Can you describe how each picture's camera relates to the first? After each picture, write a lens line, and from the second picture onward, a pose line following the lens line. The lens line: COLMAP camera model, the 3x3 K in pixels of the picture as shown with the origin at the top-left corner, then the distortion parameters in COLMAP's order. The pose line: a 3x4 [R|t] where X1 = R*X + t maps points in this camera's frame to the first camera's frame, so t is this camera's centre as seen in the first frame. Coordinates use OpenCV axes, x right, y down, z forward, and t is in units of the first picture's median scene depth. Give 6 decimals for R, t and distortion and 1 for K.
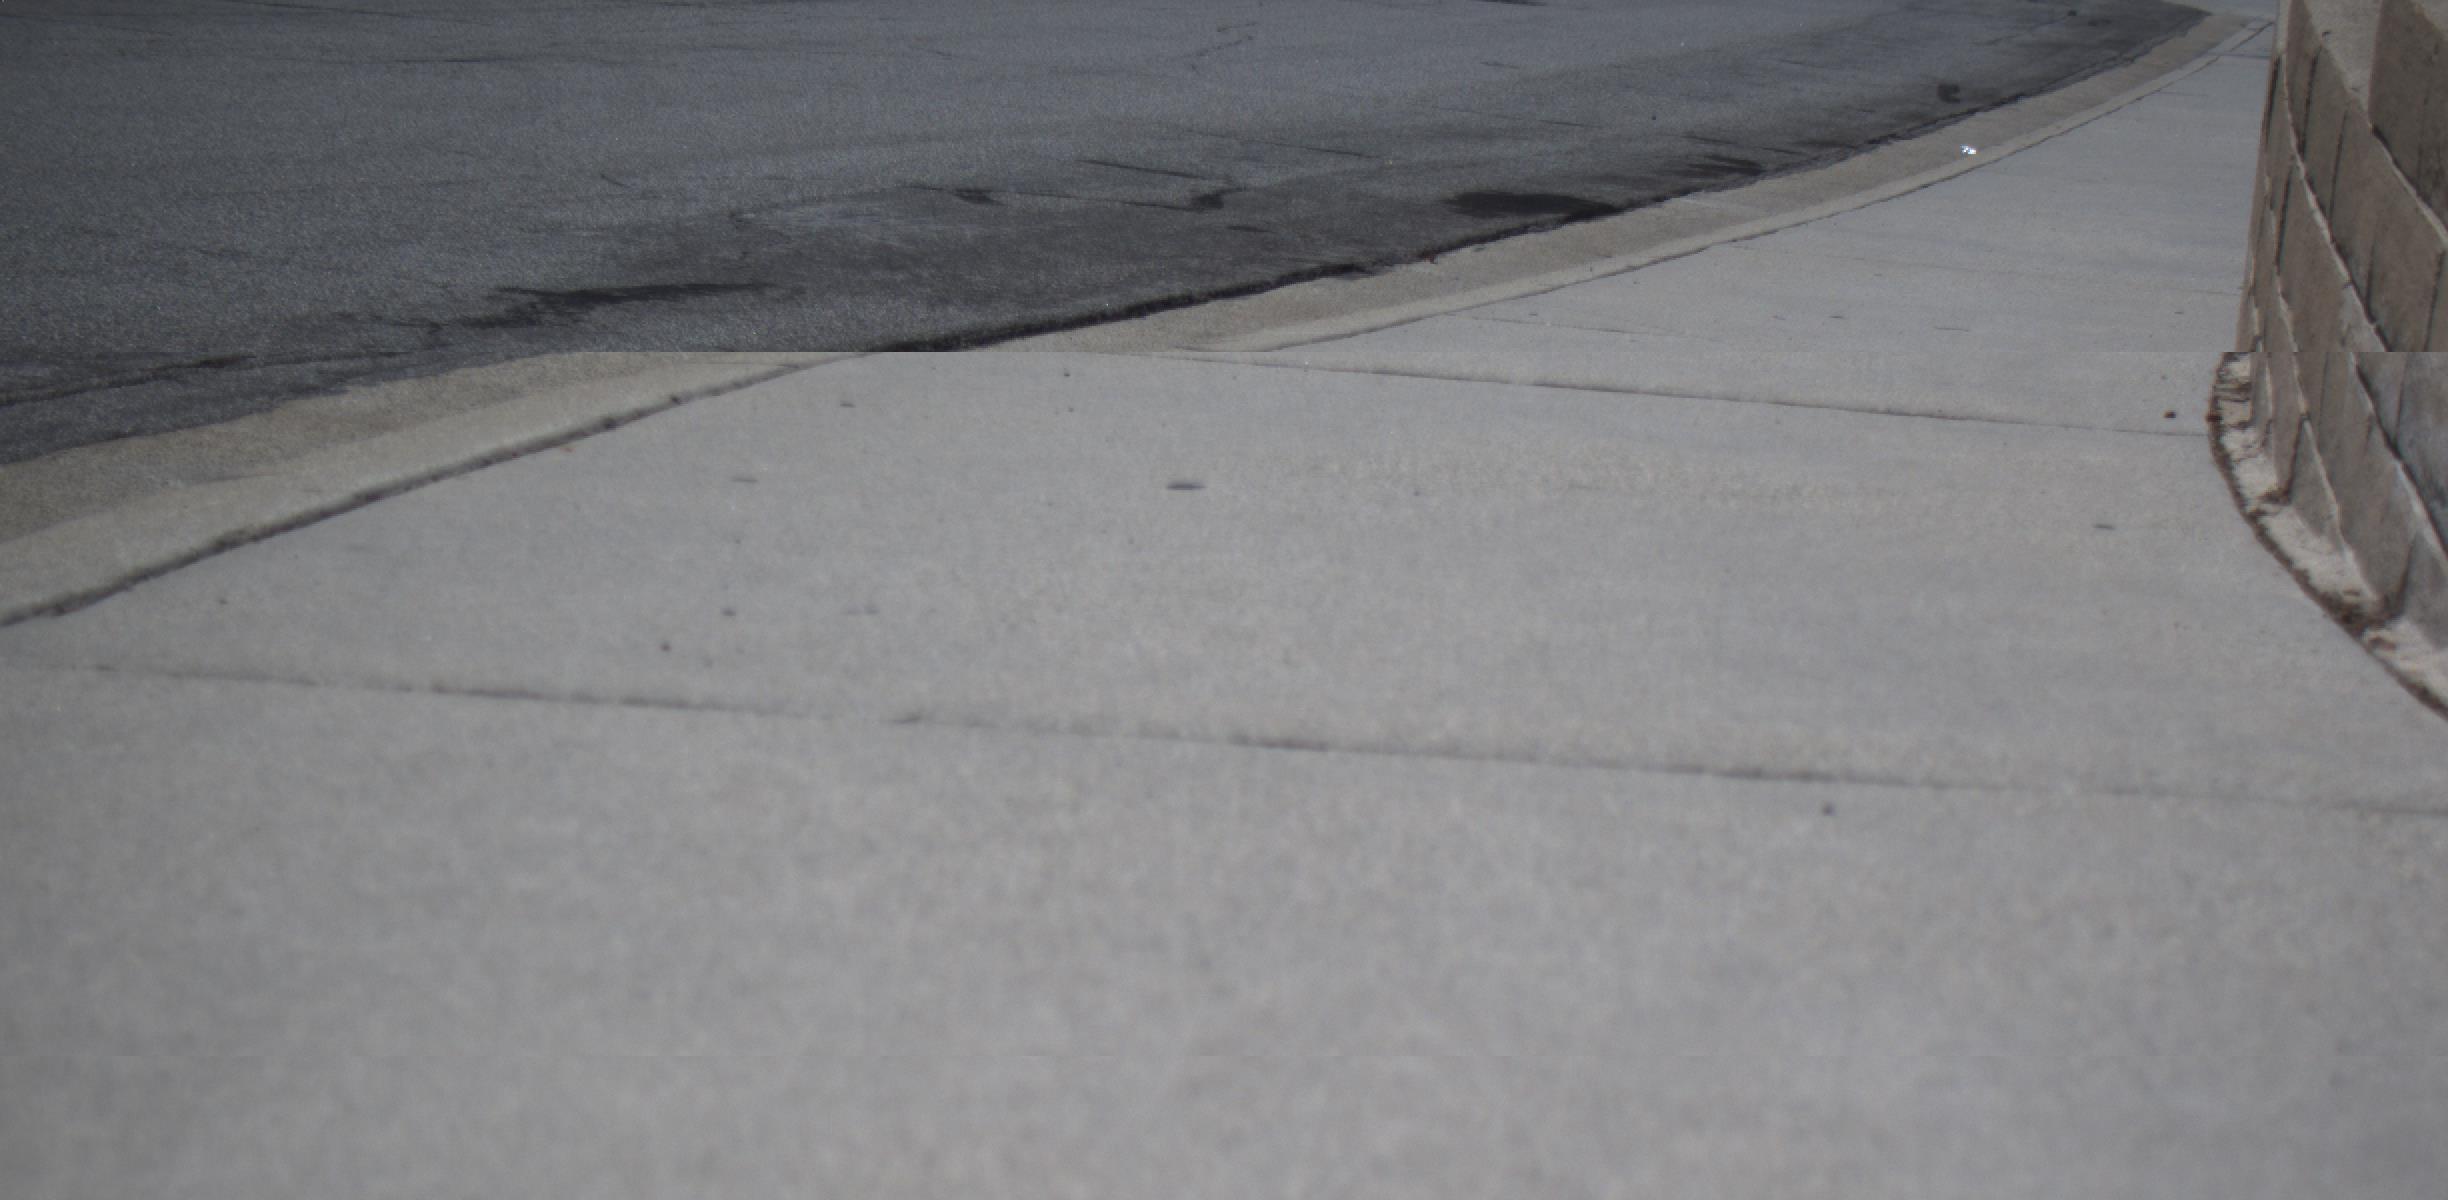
lens RADIAL K [[4832.9, 0, 1218.2], [0, 4832.9, 598.9], [0, 0, 1]] dist [-0.029939, 0.000000]
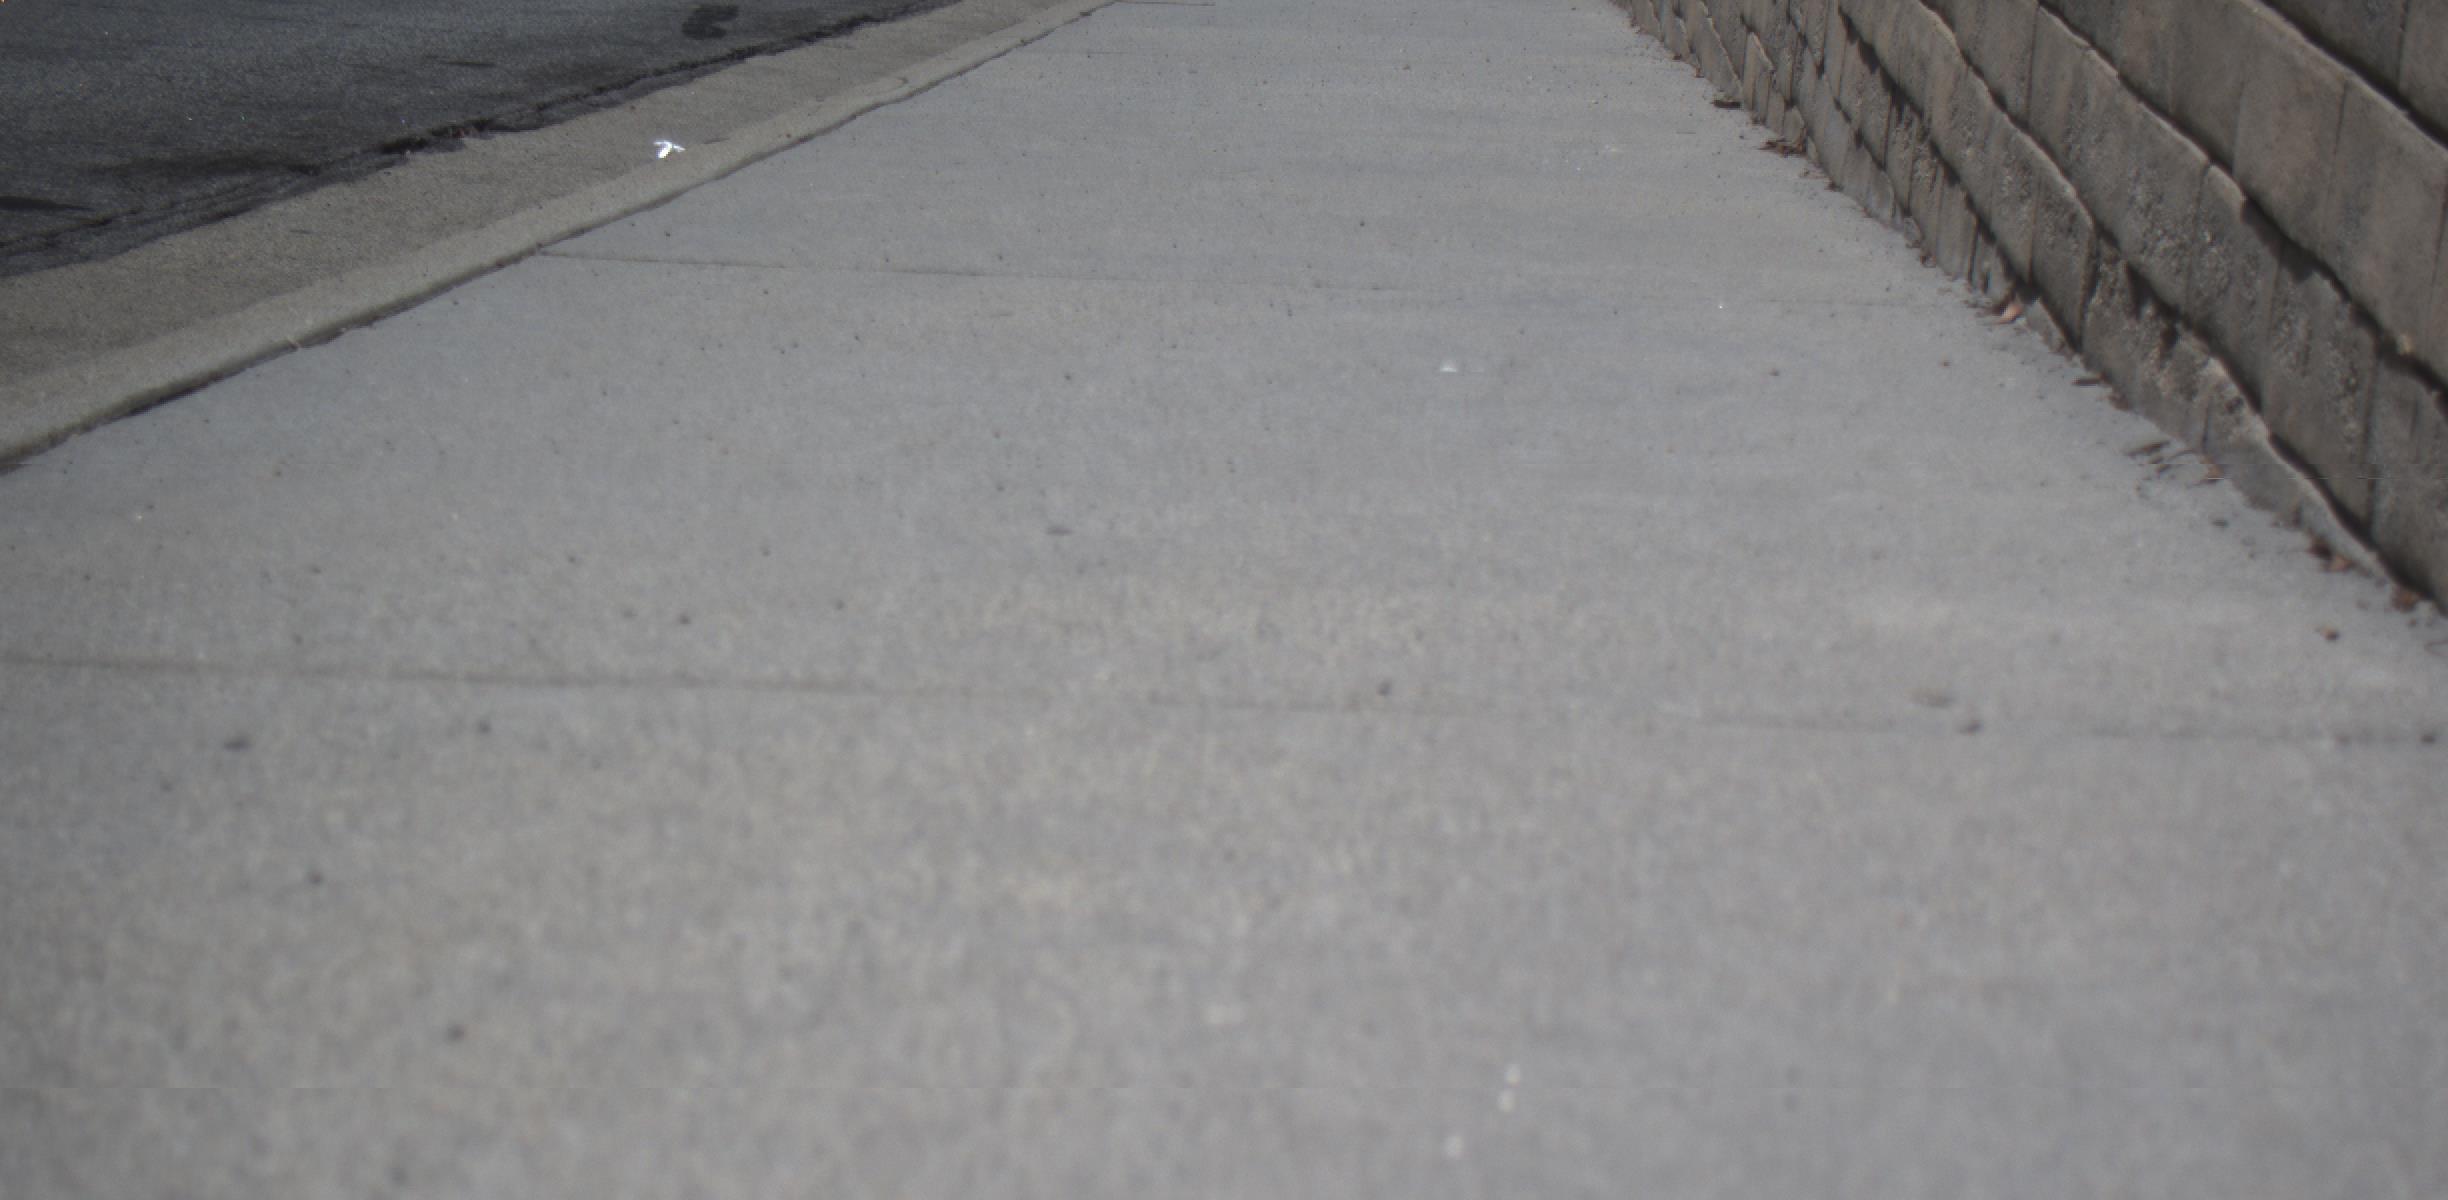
lens RADIAL K [[4832.9, 0, 1224.8], [0, 4832.9, 597.7], [0, 0, 1]] dist [-0.029939, 0.000000]
pose [[0.975273, -0.073102, 0.208564, 0.186138], [0.071366, 0.997324, 0.015846, -0.096884], [-0.209164, -0.000570, 0.977880, 0.982533]]
